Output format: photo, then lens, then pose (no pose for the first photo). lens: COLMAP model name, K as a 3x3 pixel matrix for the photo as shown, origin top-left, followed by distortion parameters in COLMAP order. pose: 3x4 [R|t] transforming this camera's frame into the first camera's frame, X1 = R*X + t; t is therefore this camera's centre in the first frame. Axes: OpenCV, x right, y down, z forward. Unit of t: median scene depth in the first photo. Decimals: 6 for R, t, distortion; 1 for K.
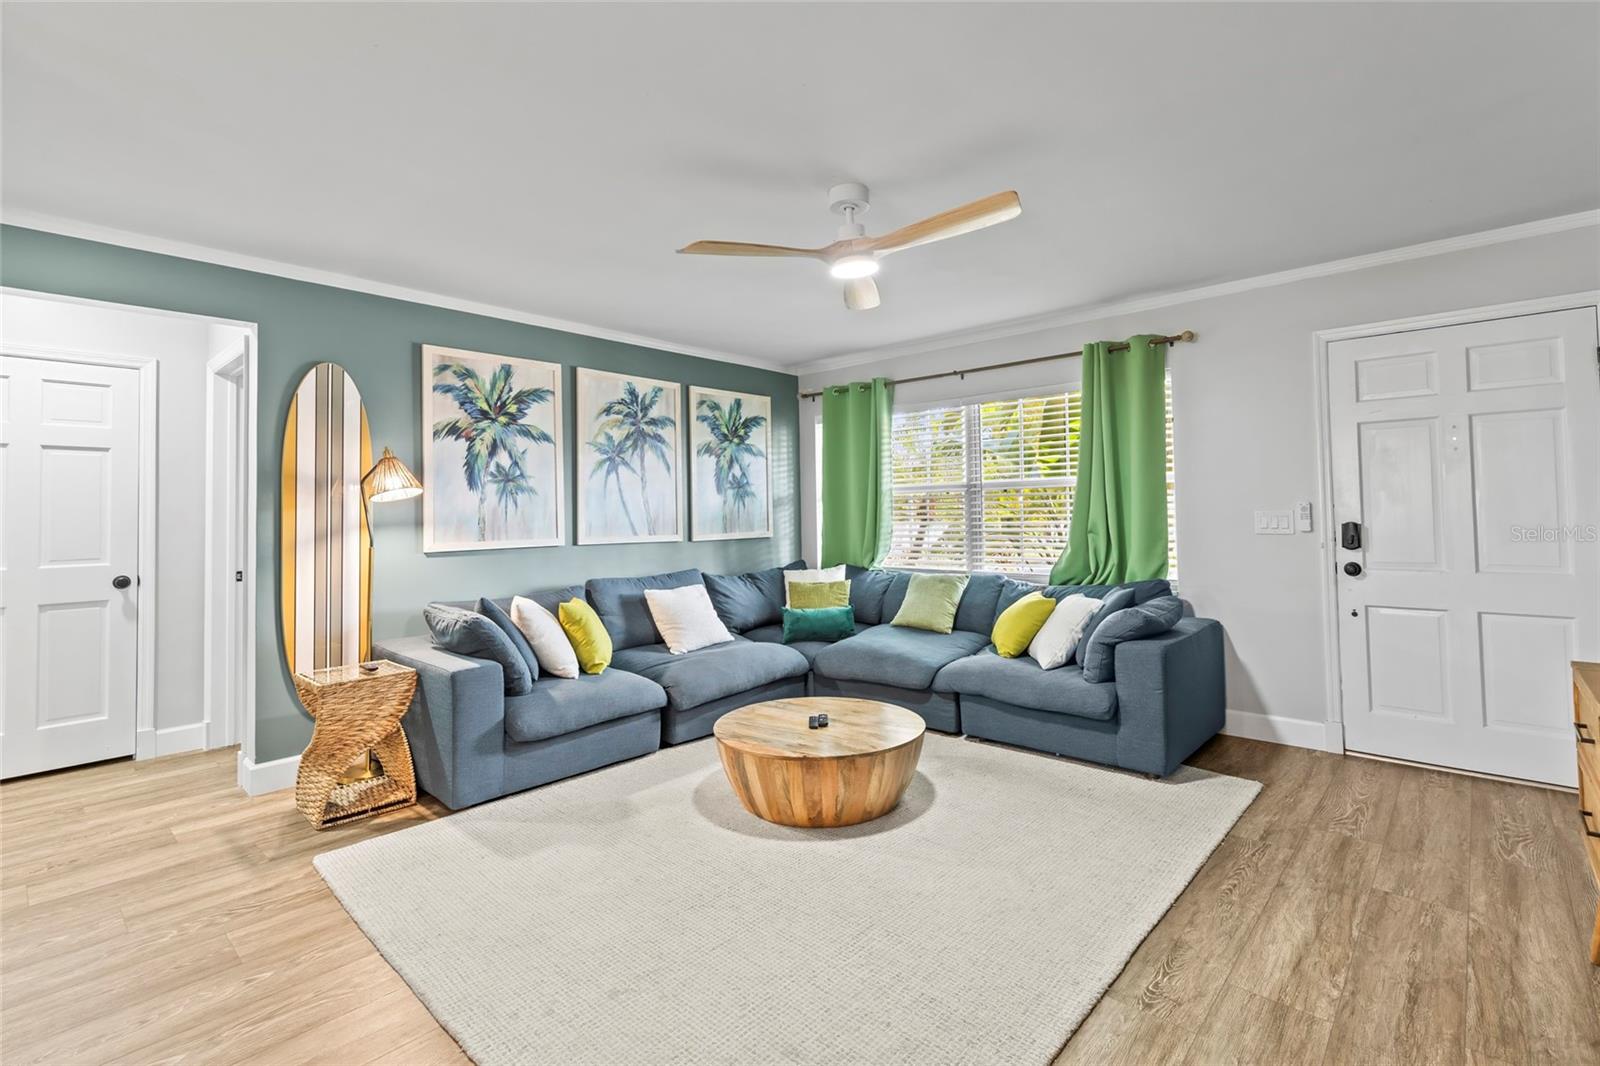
lens RADIAL K [[733.2, 0, 805.4], [0, 733.2, 506.8], [0, 0, 1]] dist [0.002184, 0.000318]
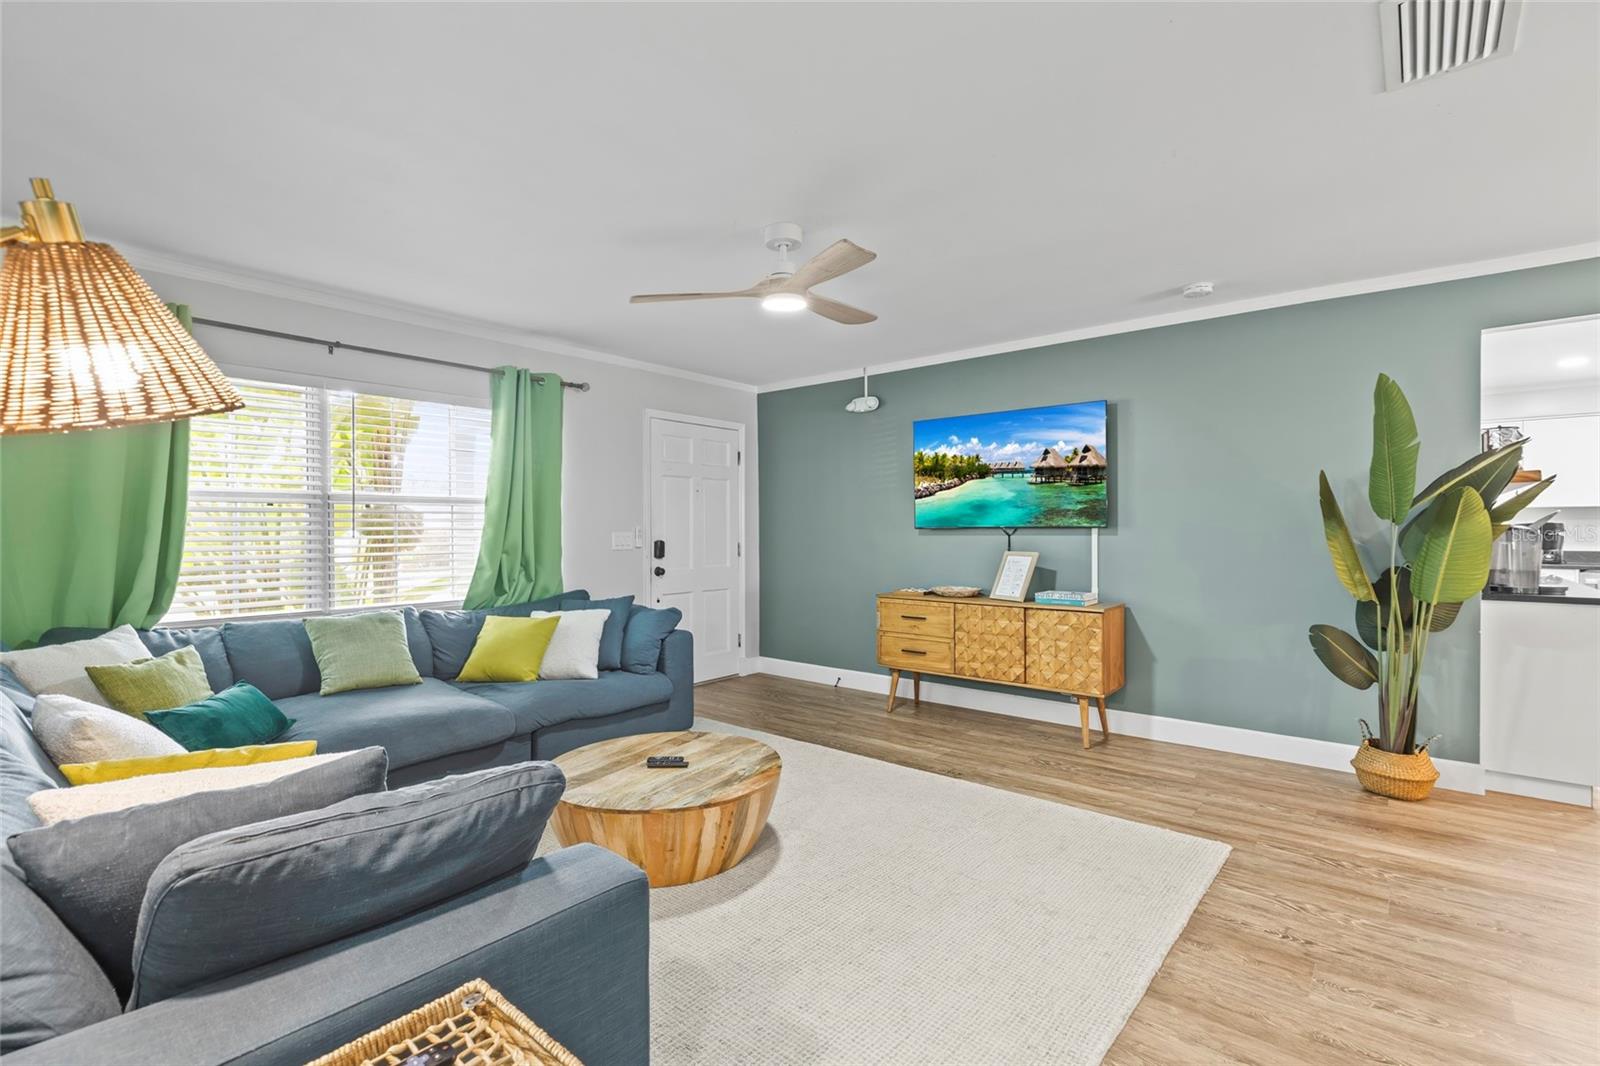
lens RADIAL K [[727.7, 0, 805.4], [0, 727.7, 540.6], [0, 0, 1]] dist [0.001816, 0.000158]
pose [[-0.044547, -0.000716, 0.999007, -0.768281], [-0.005092, 0.999987, 0.000489, 0.019288], [-0.998994, -0.005066, -0.044550, 0.769295]]
